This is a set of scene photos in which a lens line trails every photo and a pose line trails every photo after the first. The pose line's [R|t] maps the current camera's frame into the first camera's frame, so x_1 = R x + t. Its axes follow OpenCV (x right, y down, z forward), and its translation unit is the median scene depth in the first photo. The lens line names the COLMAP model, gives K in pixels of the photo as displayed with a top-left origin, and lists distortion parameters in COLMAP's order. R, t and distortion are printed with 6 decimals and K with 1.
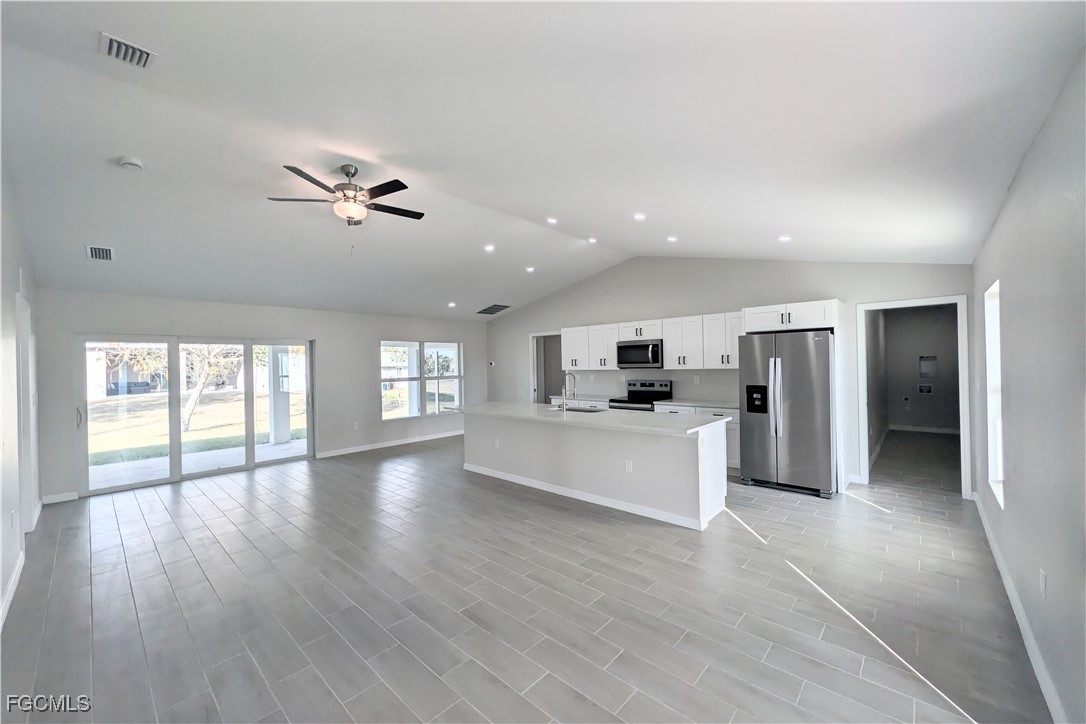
lens RADIAL K [[417.2, 0, 536.7], [0, 417.2, 365.2], [0, 0, 1]] dist [0.002250, 0.000200]
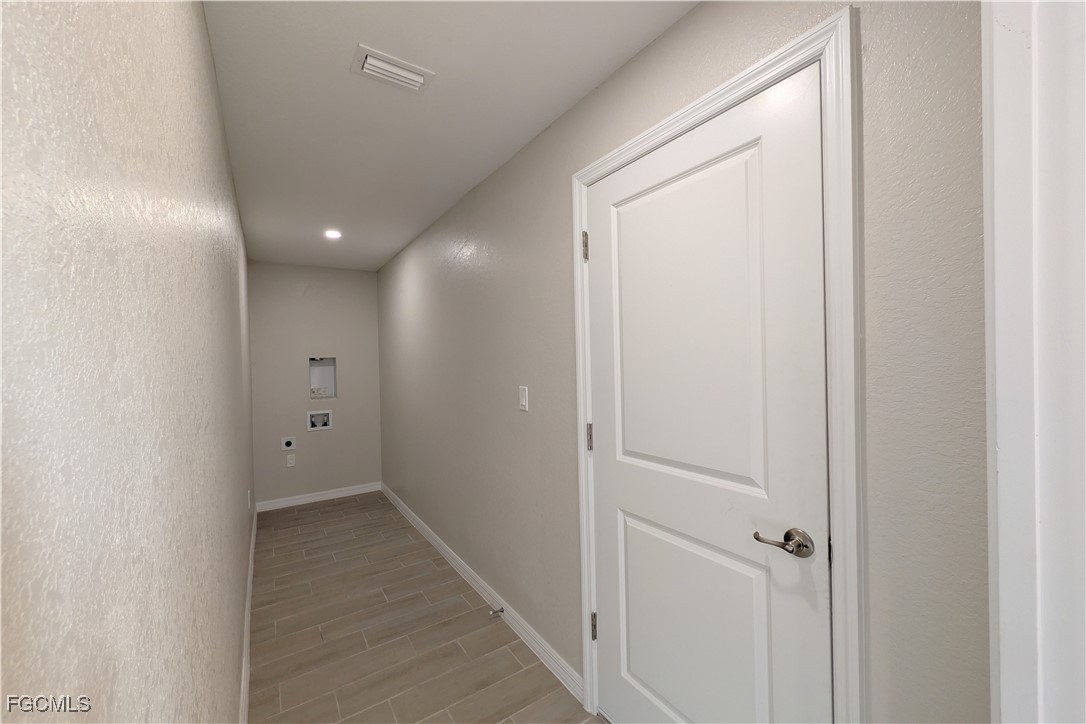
lens RADIAL K [[417.2, 0, 541.8], [0, 417.2, 363.3], [0, 0, 1]] dist [0.002250, 0.000200]
pose [[0.226447, 0.013038, 0.973936, 0.478930], [0.013659, 0.999770, -0.016560, -0.001434], [-0.973928, 0.017053, 0.226217, 0.605416]]
